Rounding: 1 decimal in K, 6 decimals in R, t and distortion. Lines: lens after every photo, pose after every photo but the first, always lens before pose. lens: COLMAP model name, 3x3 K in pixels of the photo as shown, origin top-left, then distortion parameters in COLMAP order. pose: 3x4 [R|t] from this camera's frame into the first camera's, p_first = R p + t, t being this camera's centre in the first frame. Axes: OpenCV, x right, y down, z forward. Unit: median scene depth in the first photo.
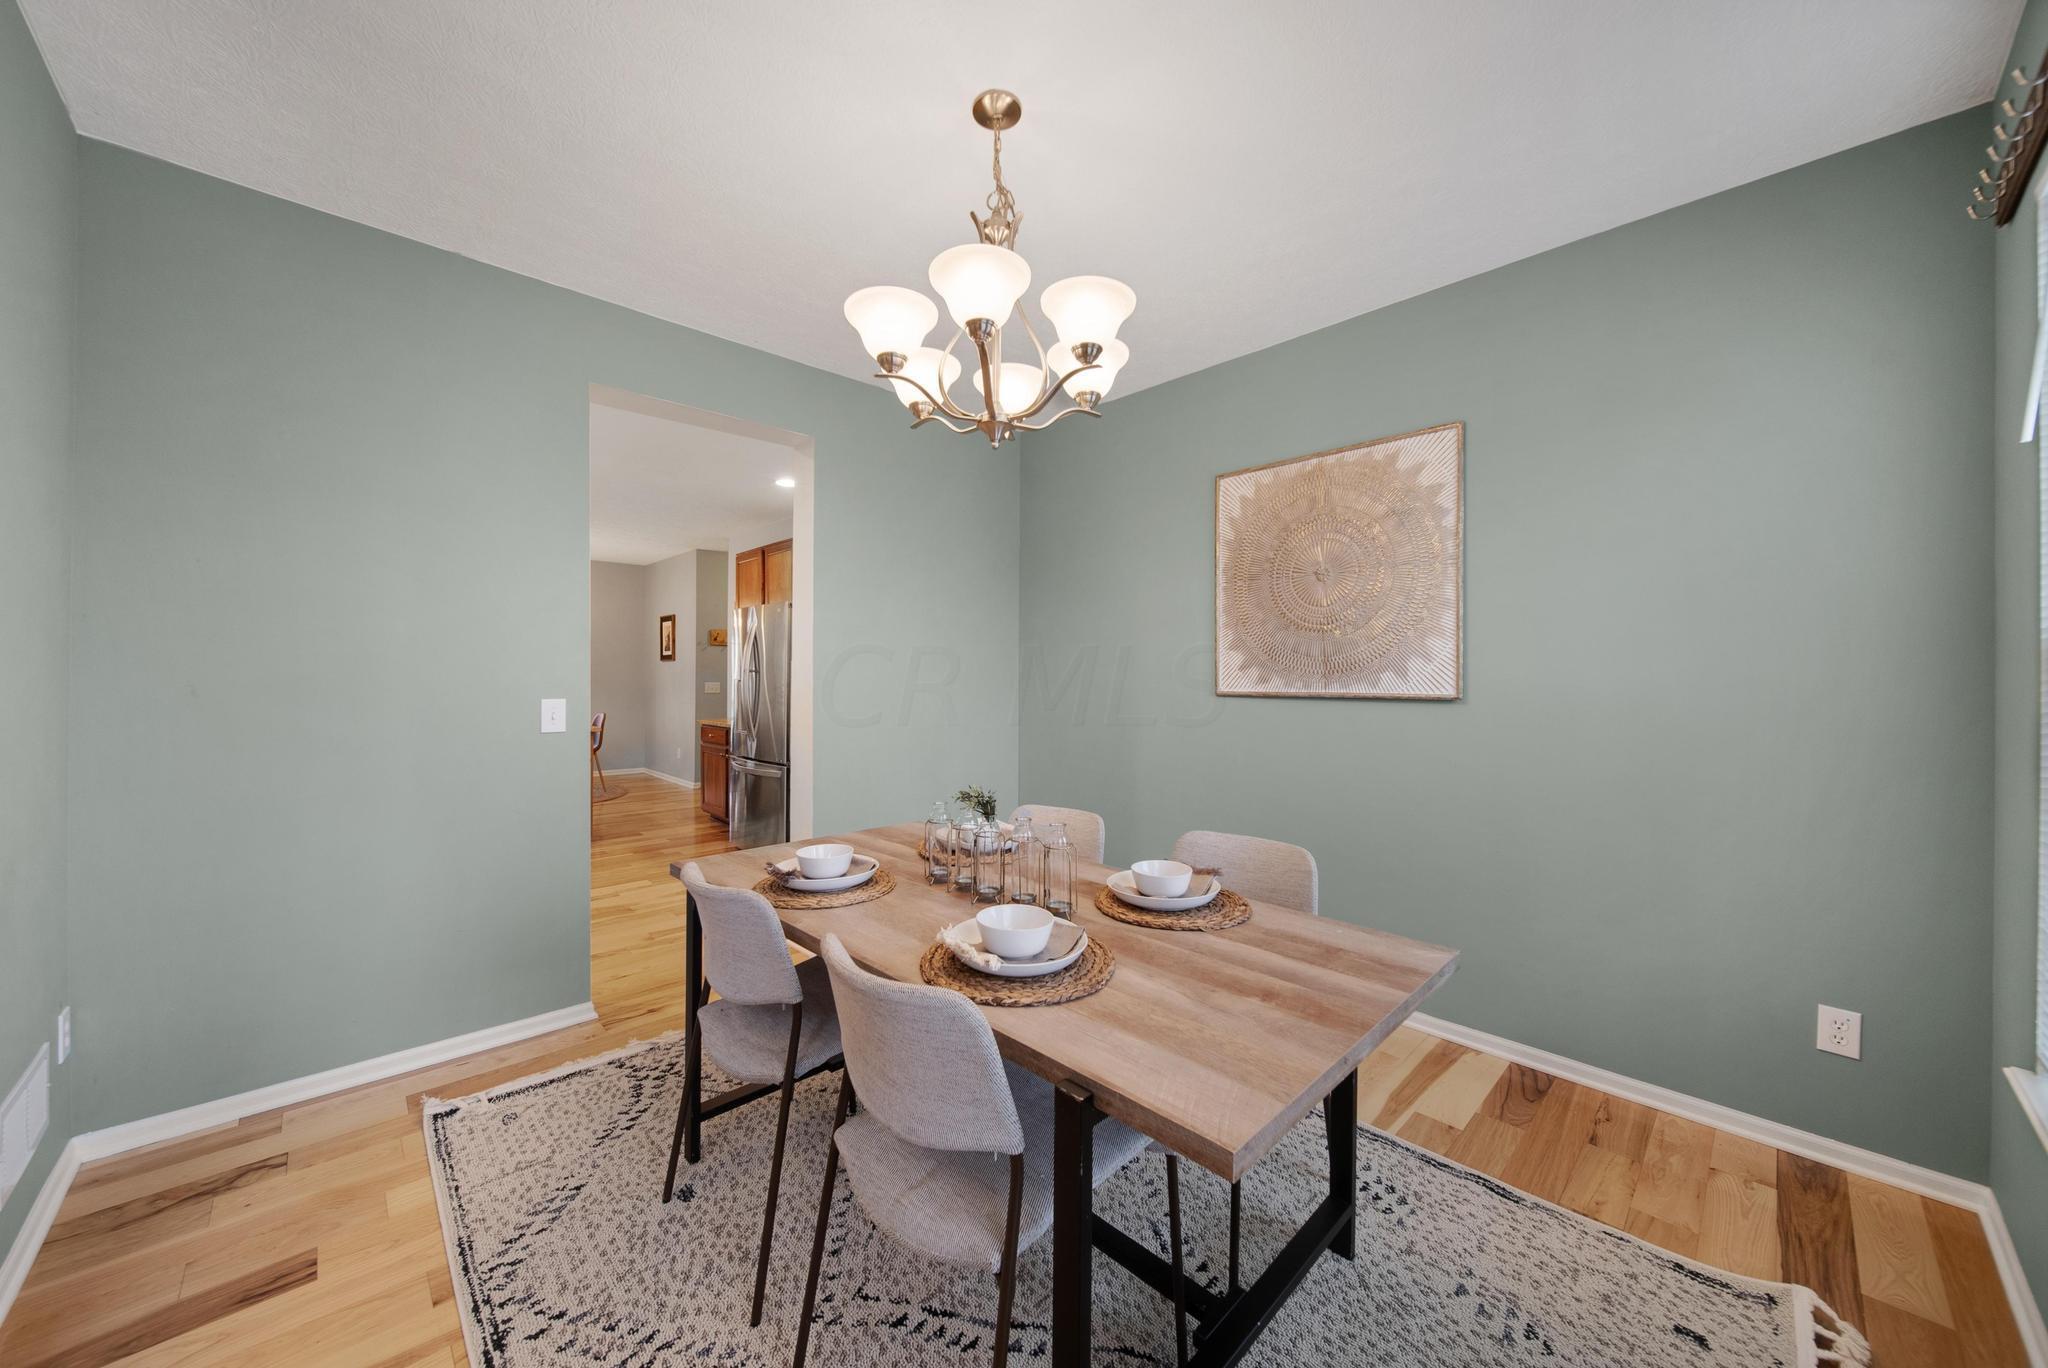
lens RADIAL K [[745.4, 0, 1029.3], [0, 745.4, 674.7], [0, 0, 1]] dist [-0.002394, -0.000747]
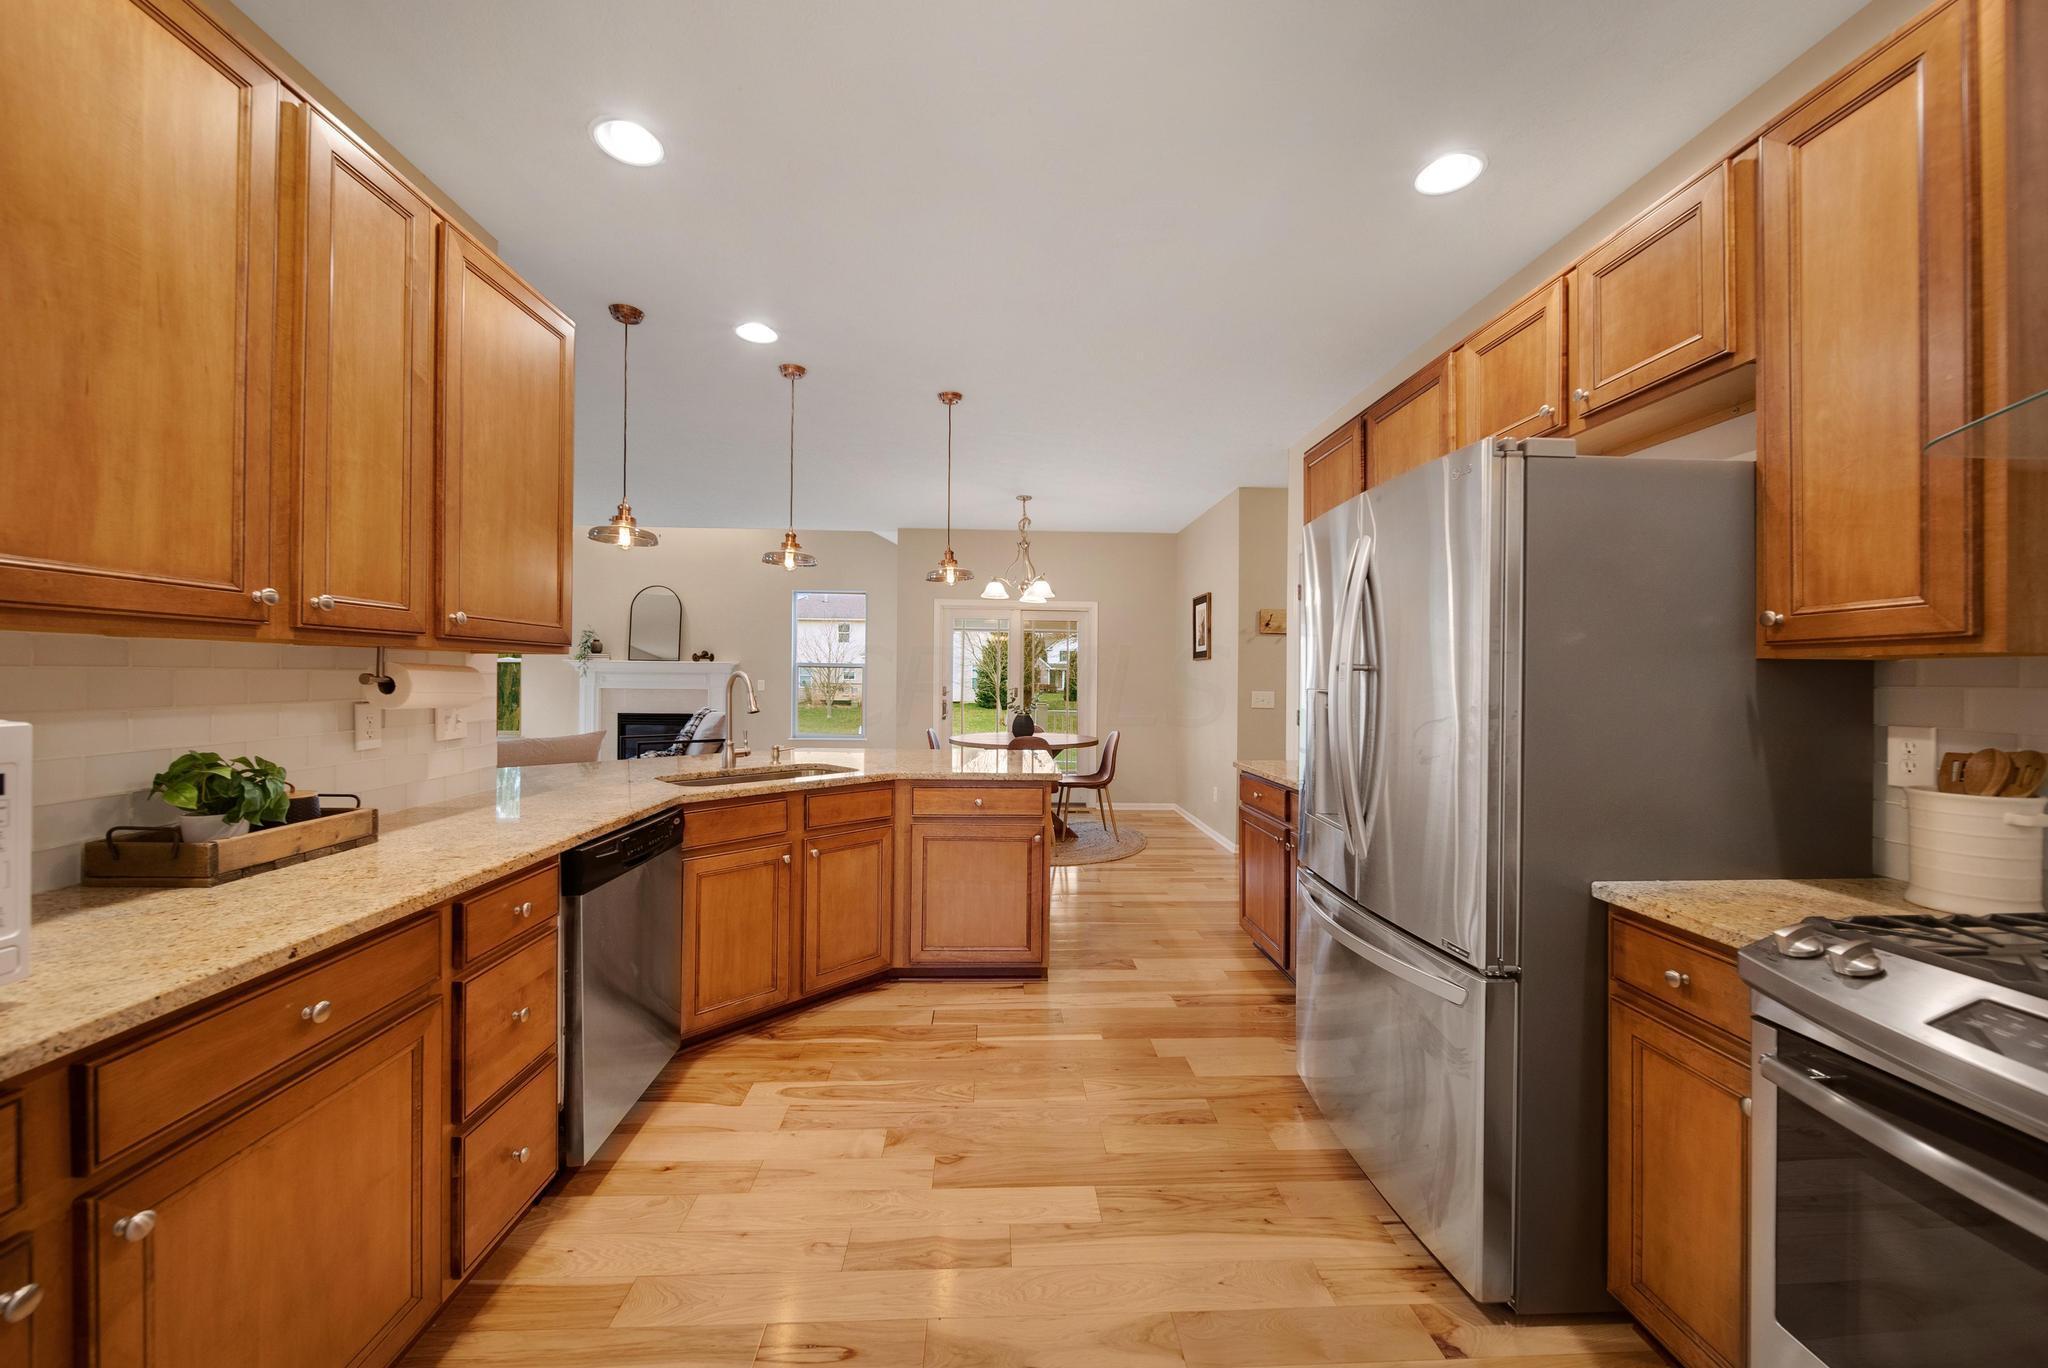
lens RADIAL K [[721.8, 0, 1039.5], [0, 721.8, 681.4], [0, 0, 1]] dist [-0.003016, -0.000148]
pose [[0.761509, 0.002462, -0.648150, -0.165775], [-0.001737, 0.999997, 0.001757, 0.001009], [0.648152, -0.000213, 0.761511, 0.393835]]
